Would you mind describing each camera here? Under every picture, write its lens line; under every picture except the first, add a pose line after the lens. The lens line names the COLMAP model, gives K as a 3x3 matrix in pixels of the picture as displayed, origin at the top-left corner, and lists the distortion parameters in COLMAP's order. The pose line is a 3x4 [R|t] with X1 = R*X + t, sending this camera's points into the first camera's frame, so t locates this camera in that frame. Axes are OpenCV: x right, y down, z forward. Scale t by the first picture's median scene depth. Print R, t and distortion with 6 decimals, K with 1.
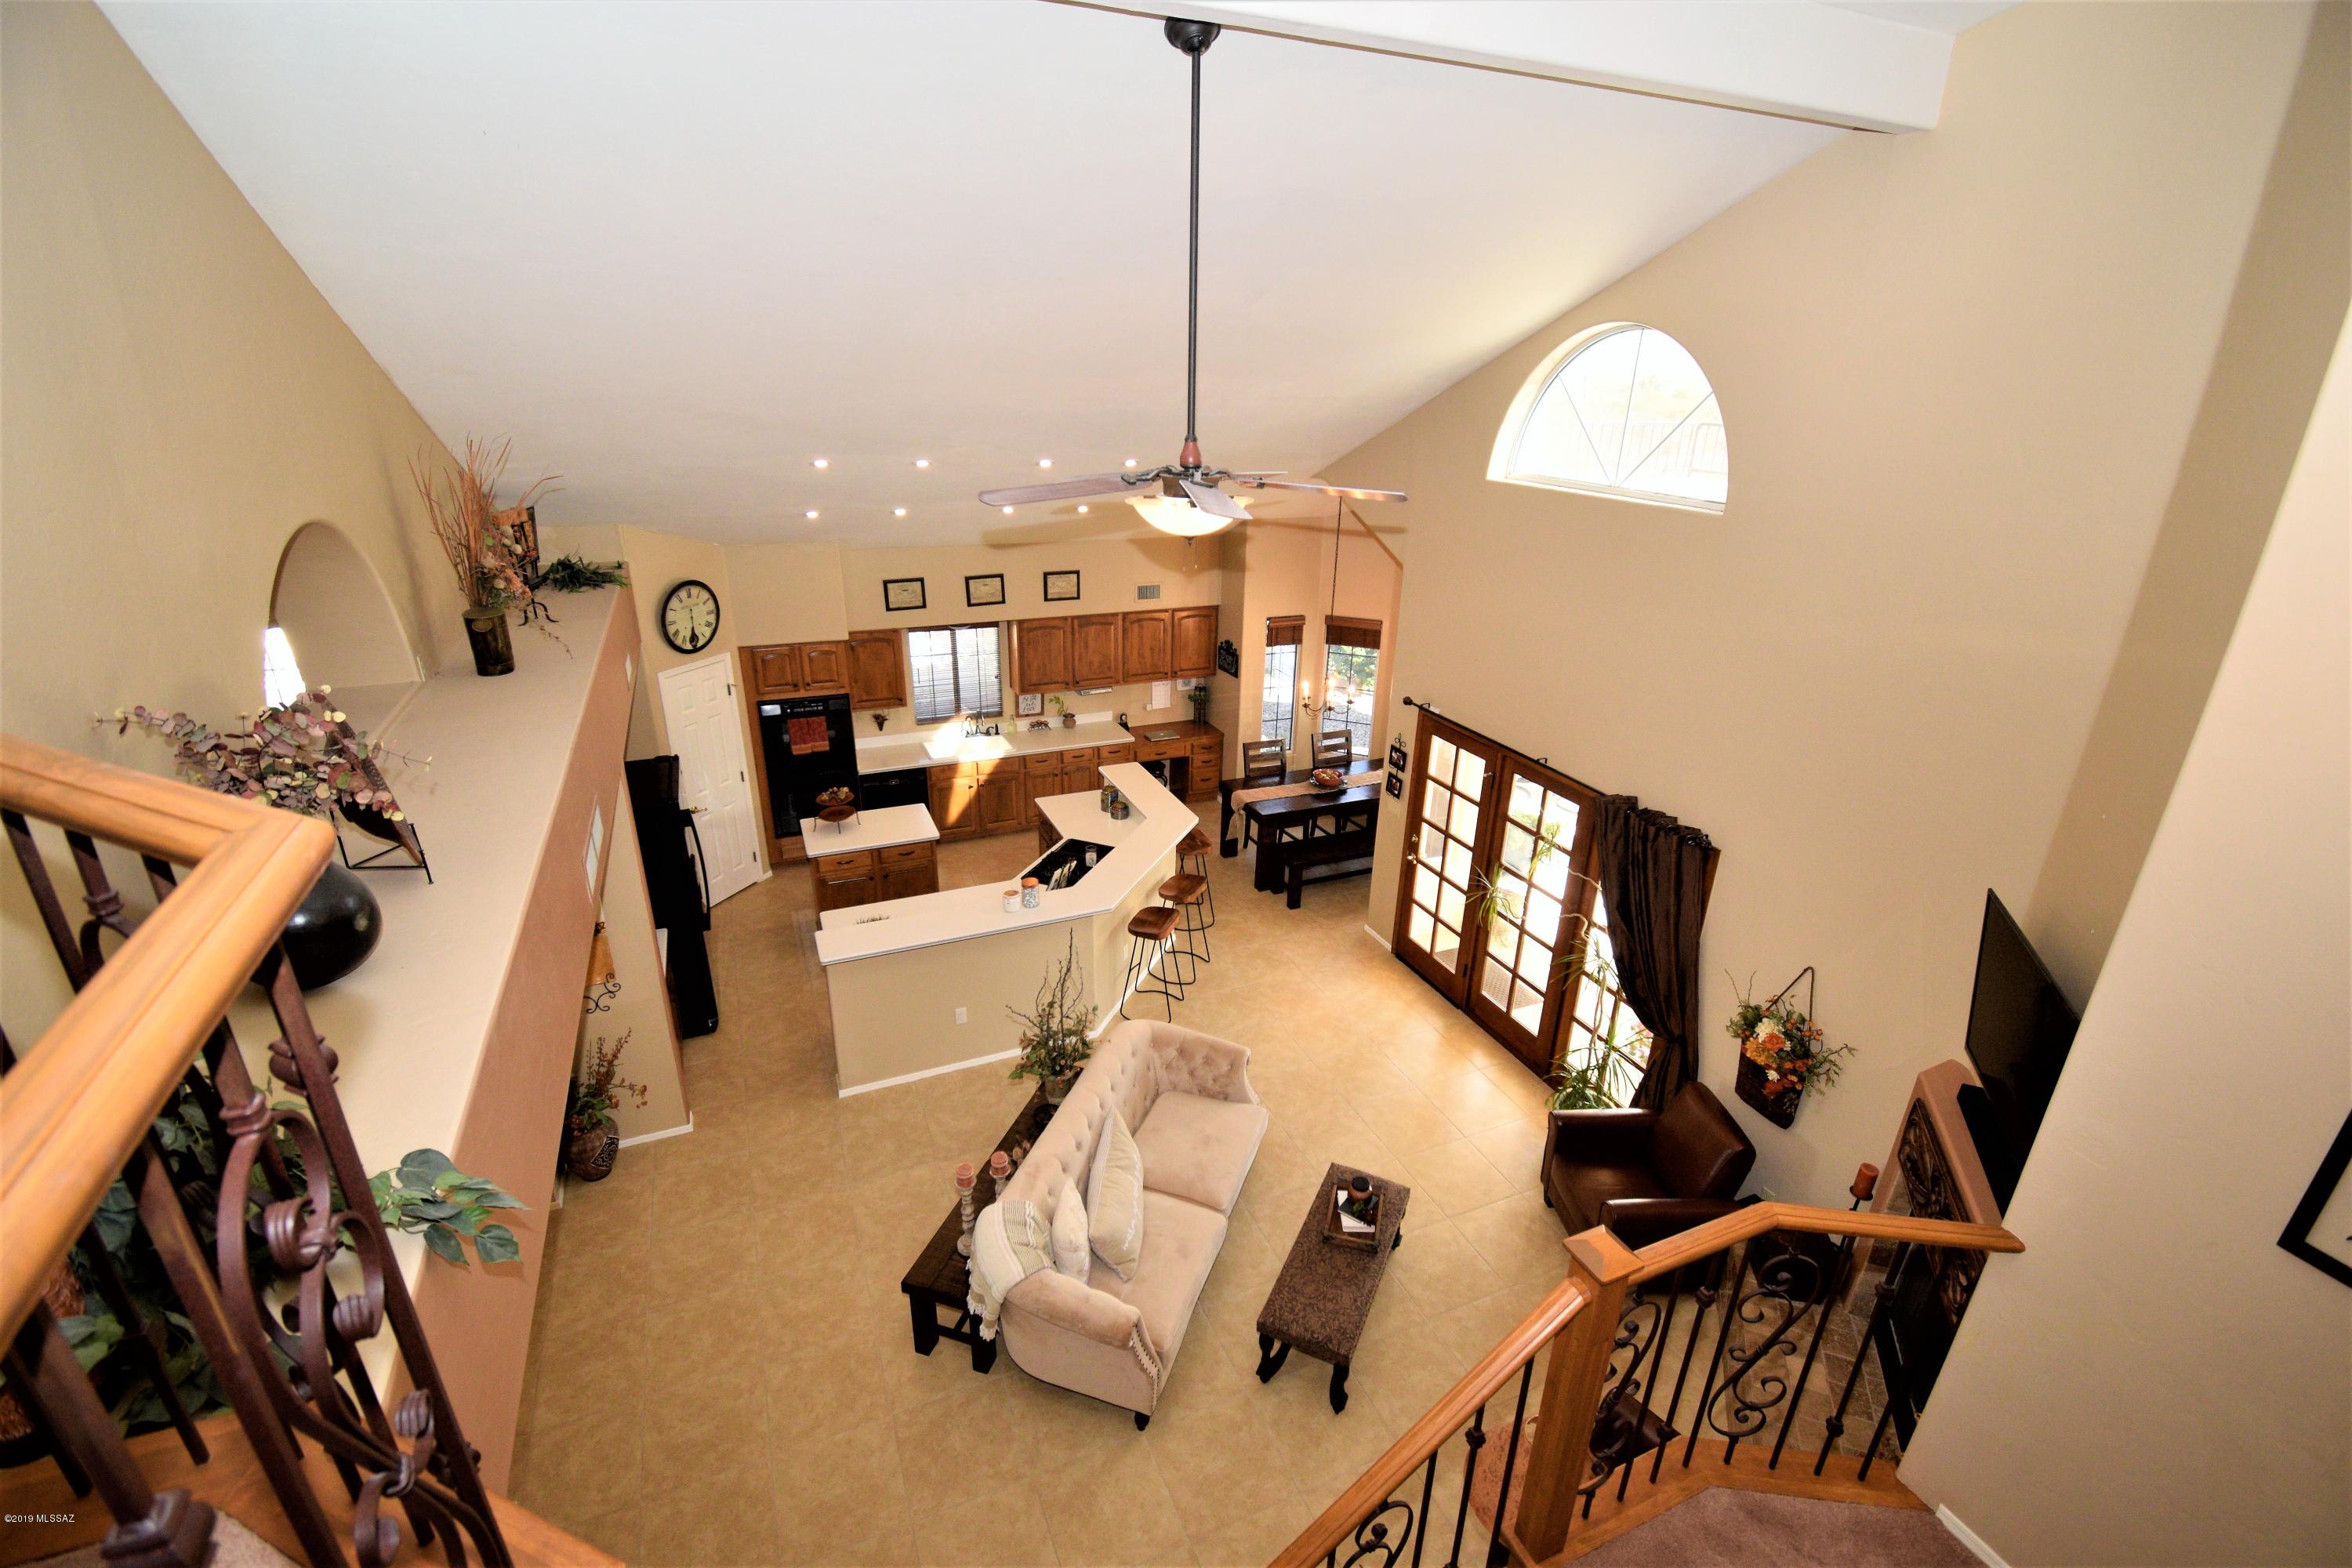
lens RADIAL K [[1040.9, 0, 1188.5], [0, 1040.9, 792.6], [0, 0, 1]] dist [-0.002916, -0.009633]
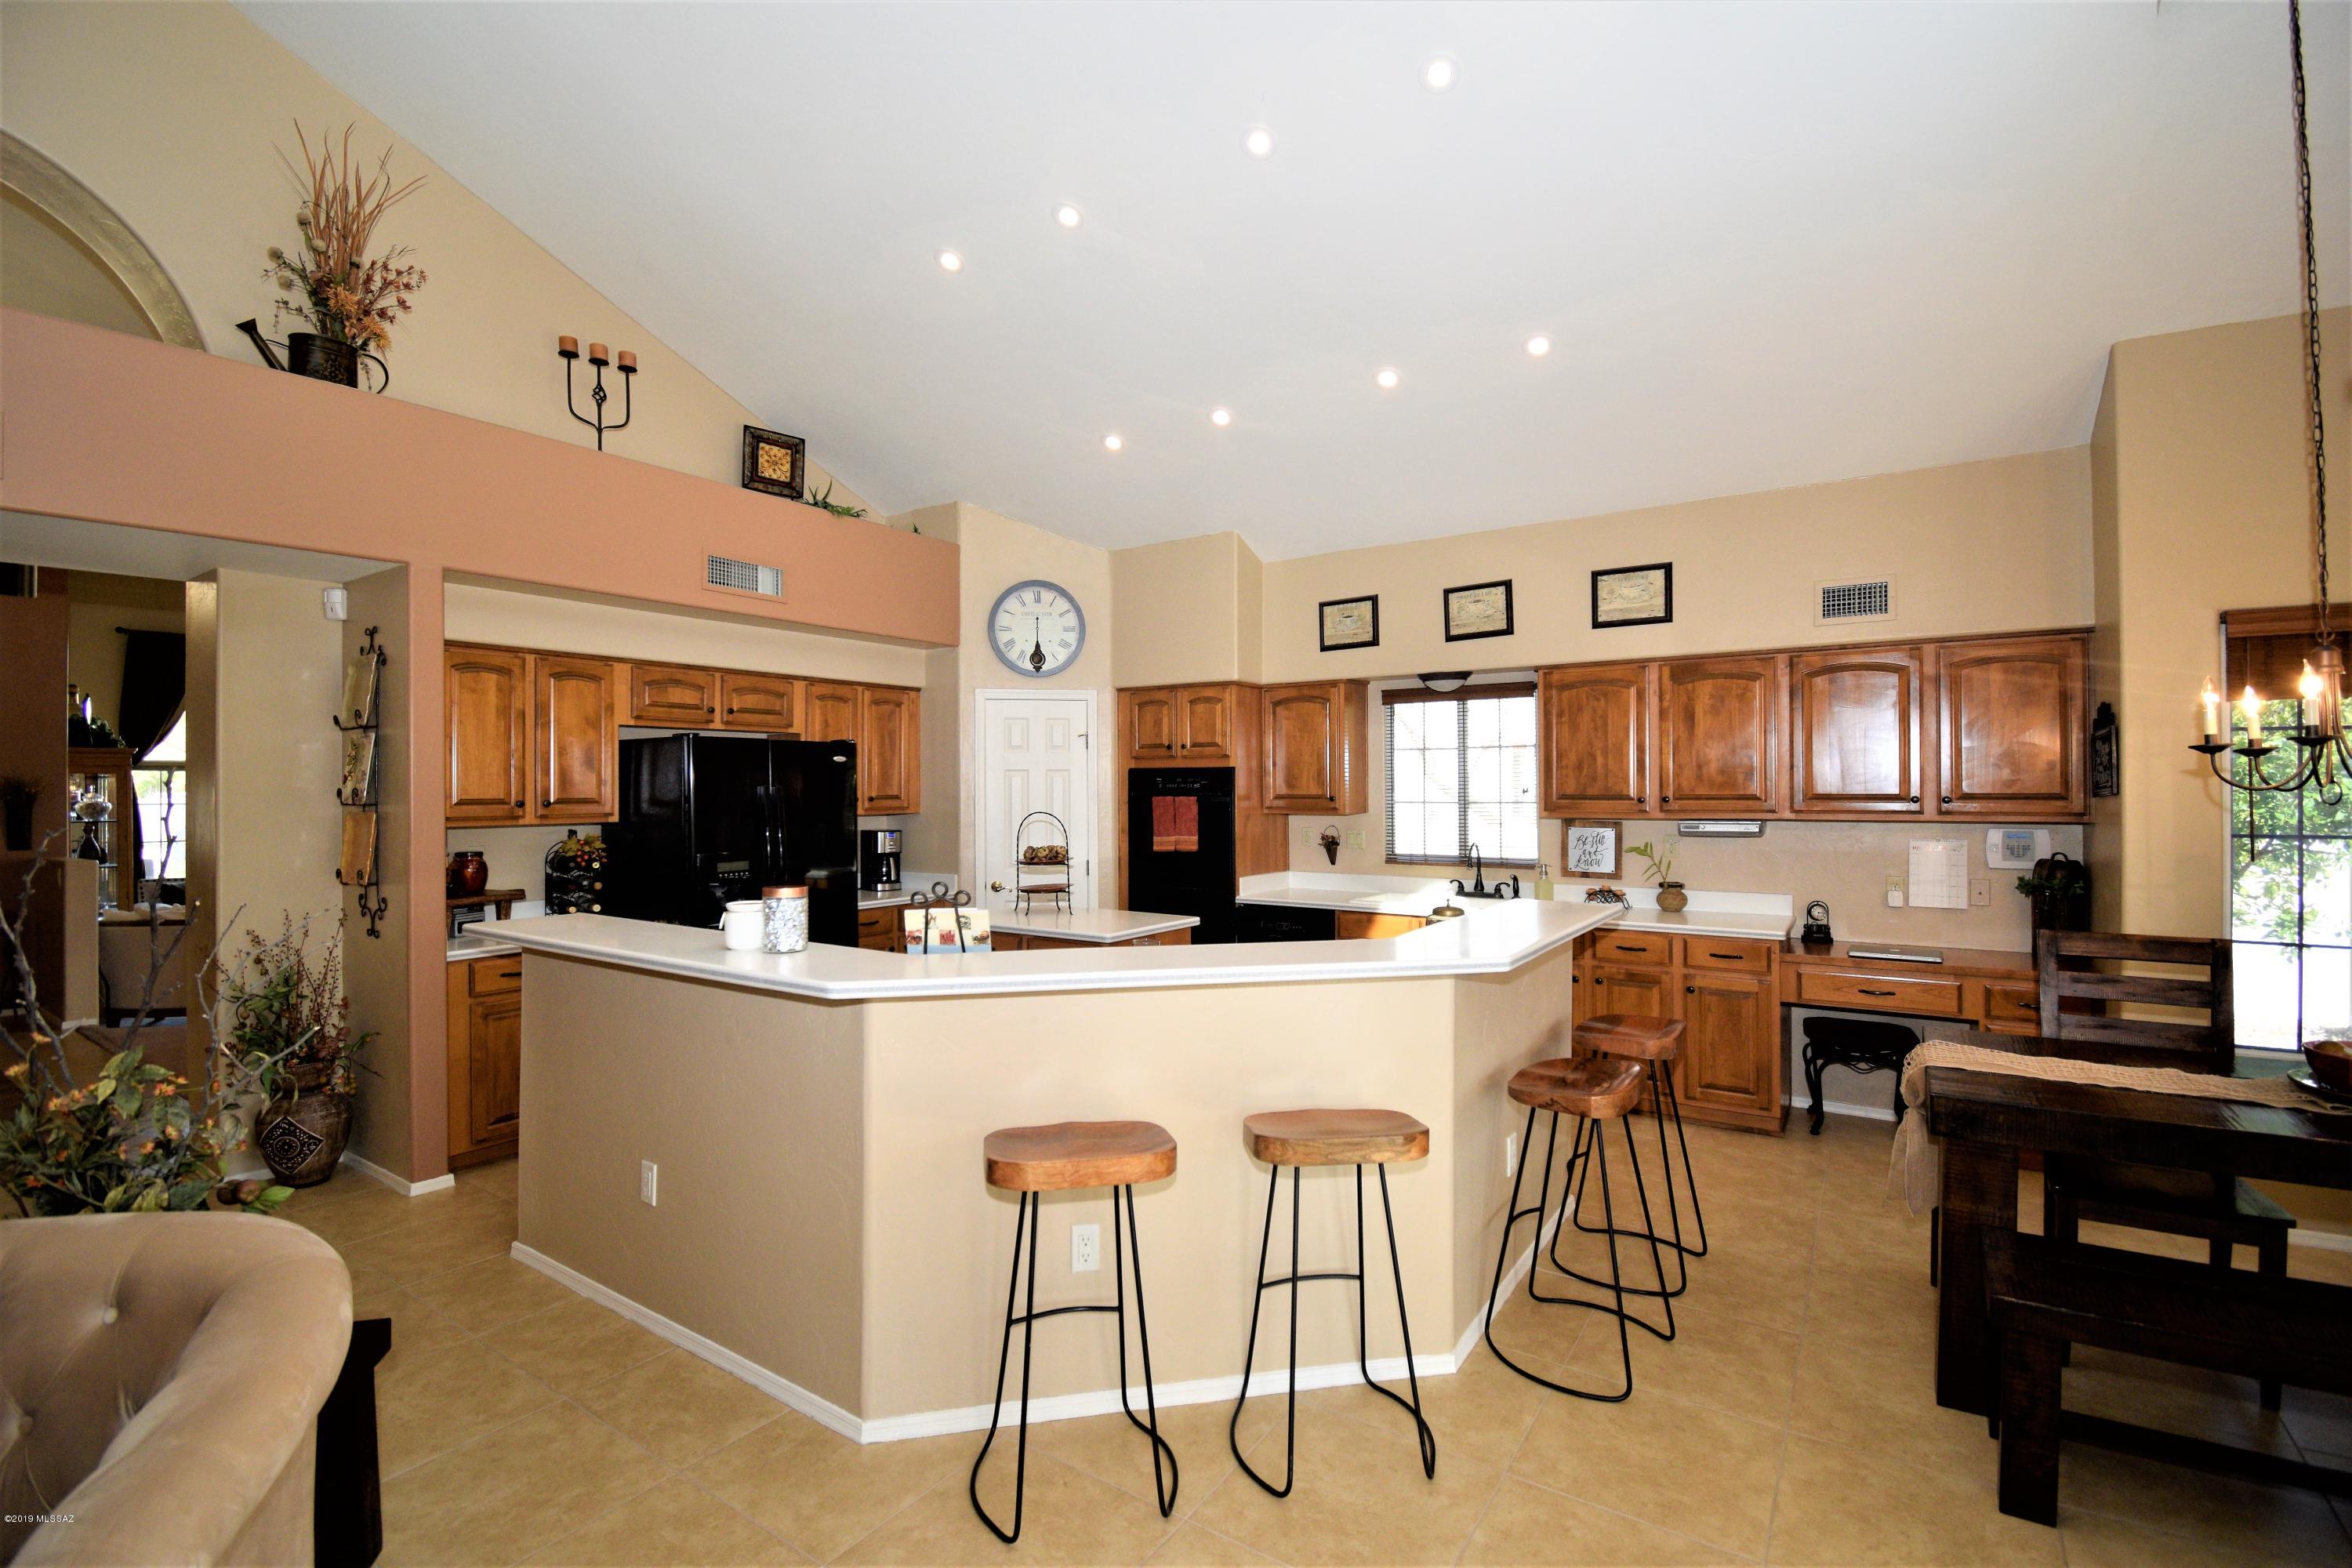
lens RADIAL K [[1040.9, 0, 1160.9], [0, 1040.9, 775.1], [0, 0, 1]] dist [-0.002916, -0.009633]
pose [[0.515408, -0.035926, -0.856192, 0.192268], [-0.310636, 0.923335, -0.225740, 0.065972], [0.798661, 0.382312, 0.464734, 0.637525]]
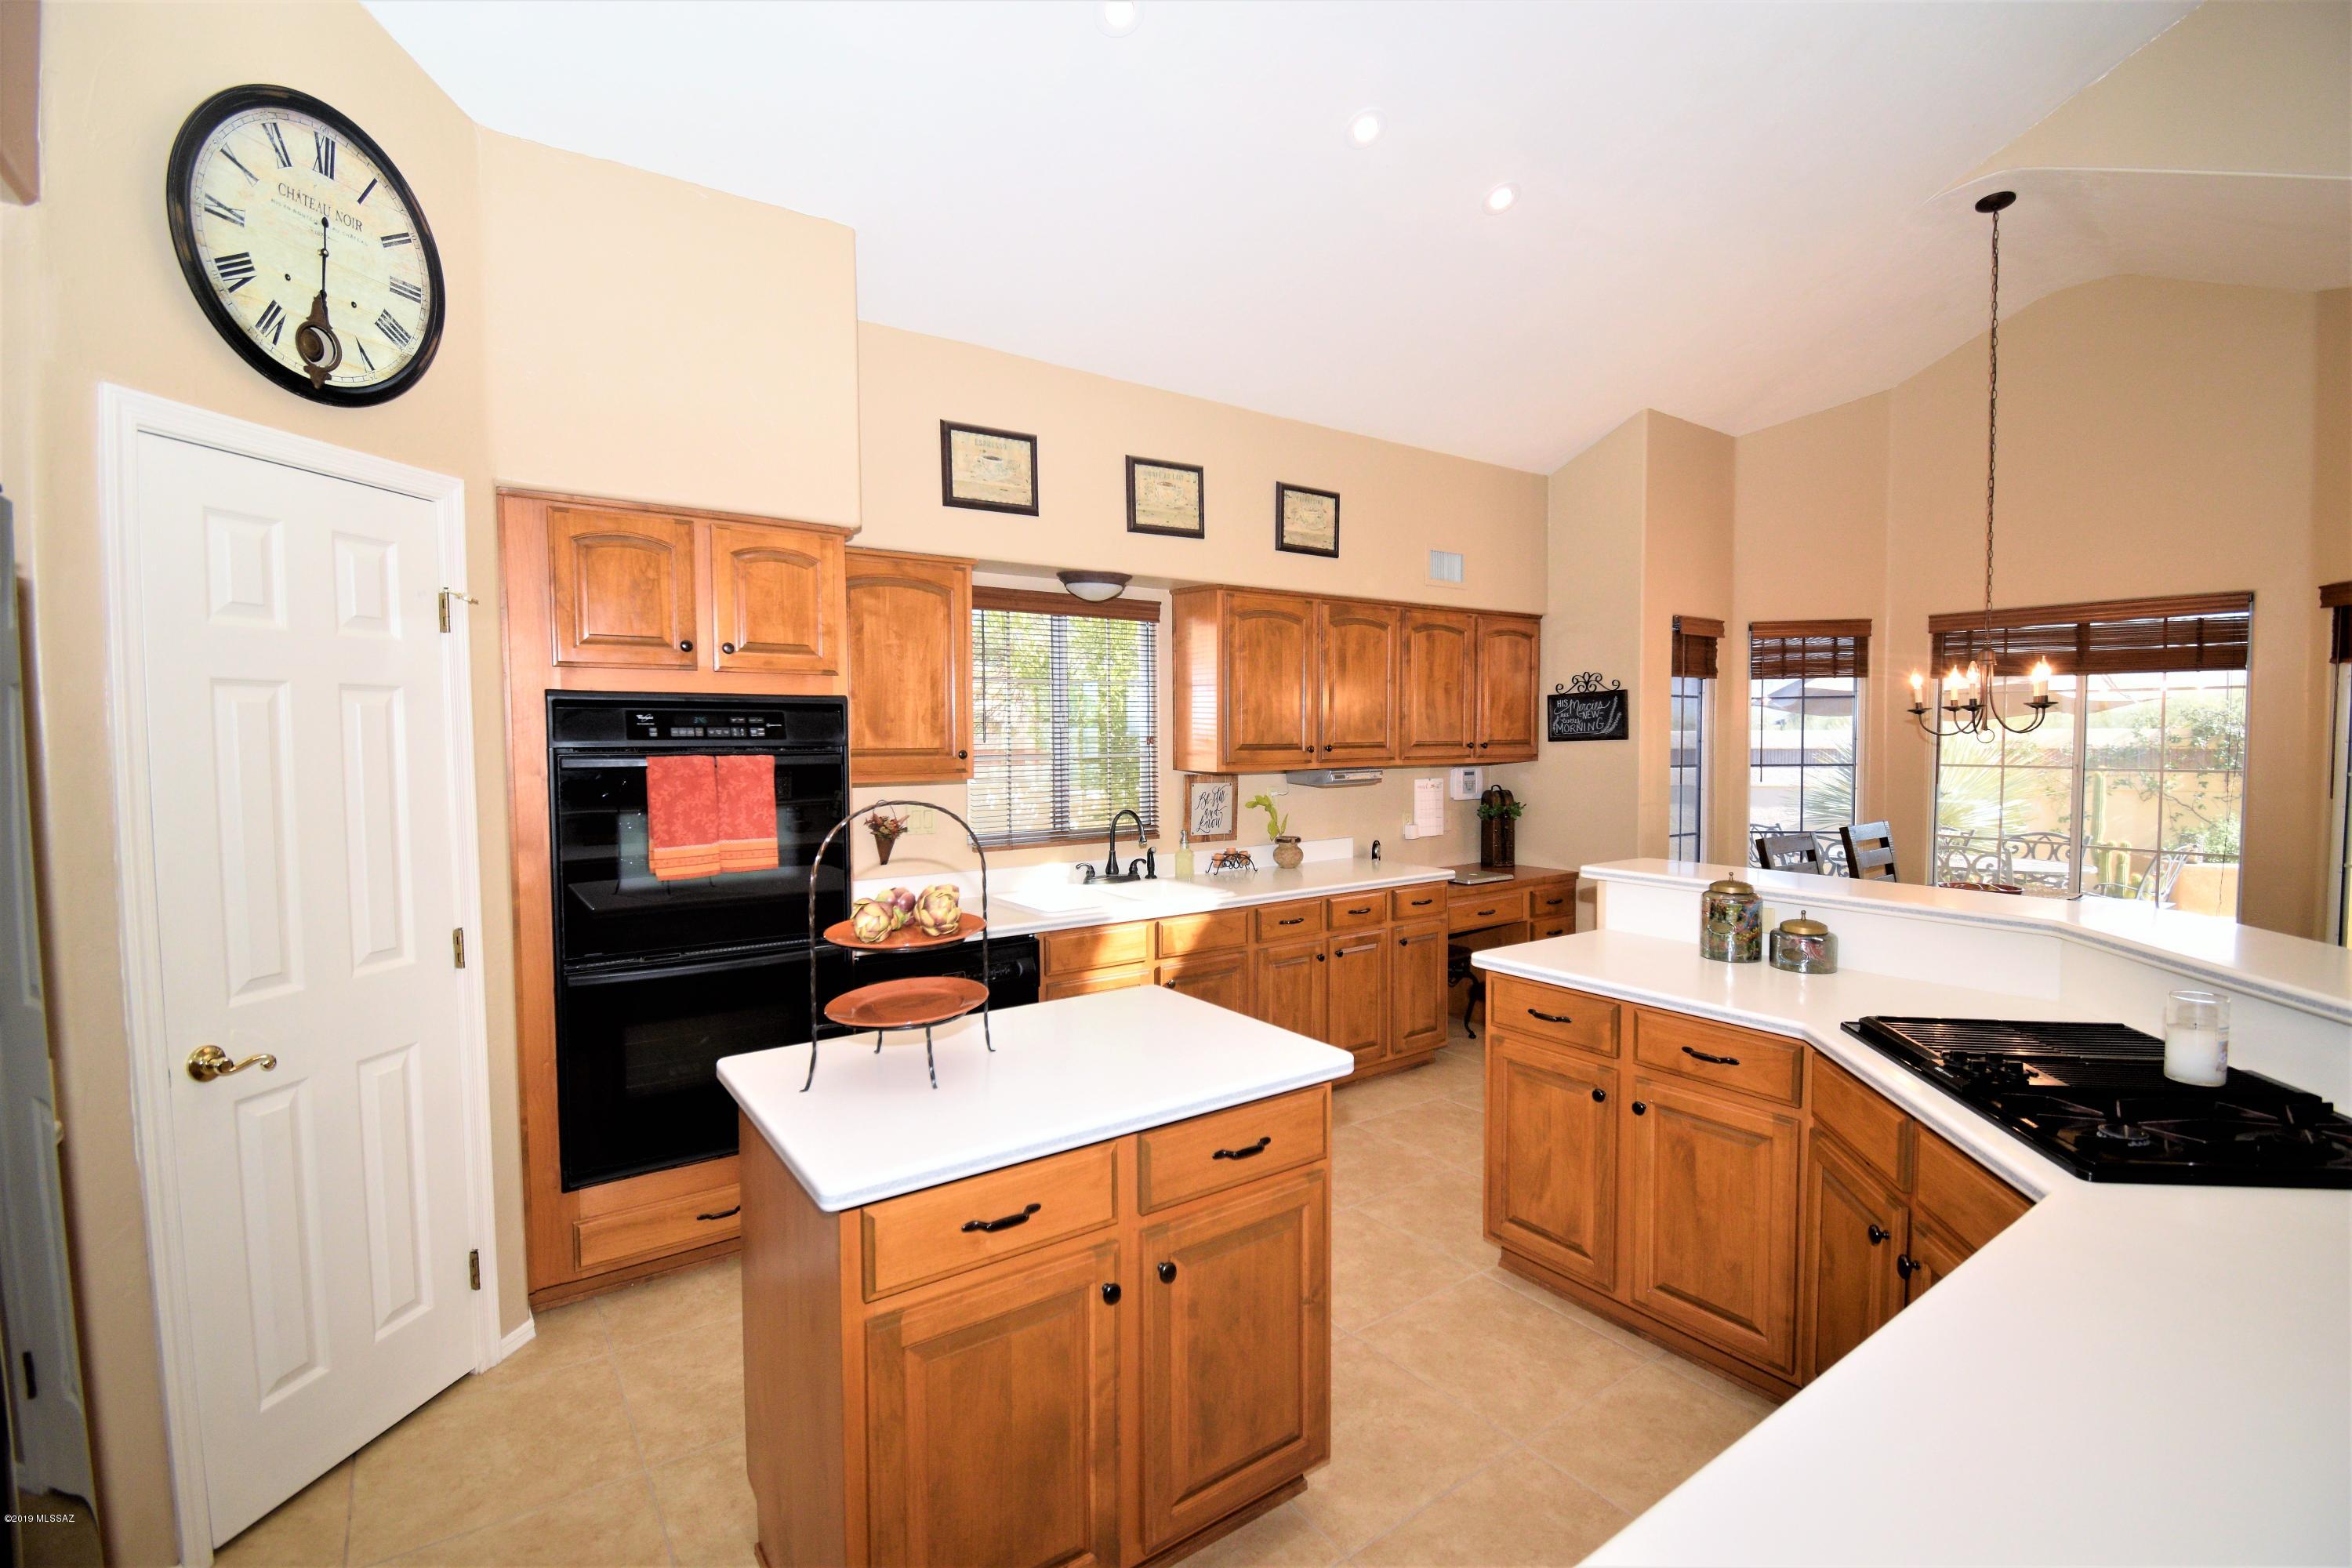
lens RADIAL K [[1040.9, 0, 1183.5], [0, 1040.9, 778.9], [0, 0, 1]] dist [-0.002916, -0.009633]
pose [[0.977978, -0.034571, 0.205825, -0.277589], [0.101377, 0.940719, -0.323683, 0.045975], [-0.182434, 0.337421, 0.923507, 0.652850]]
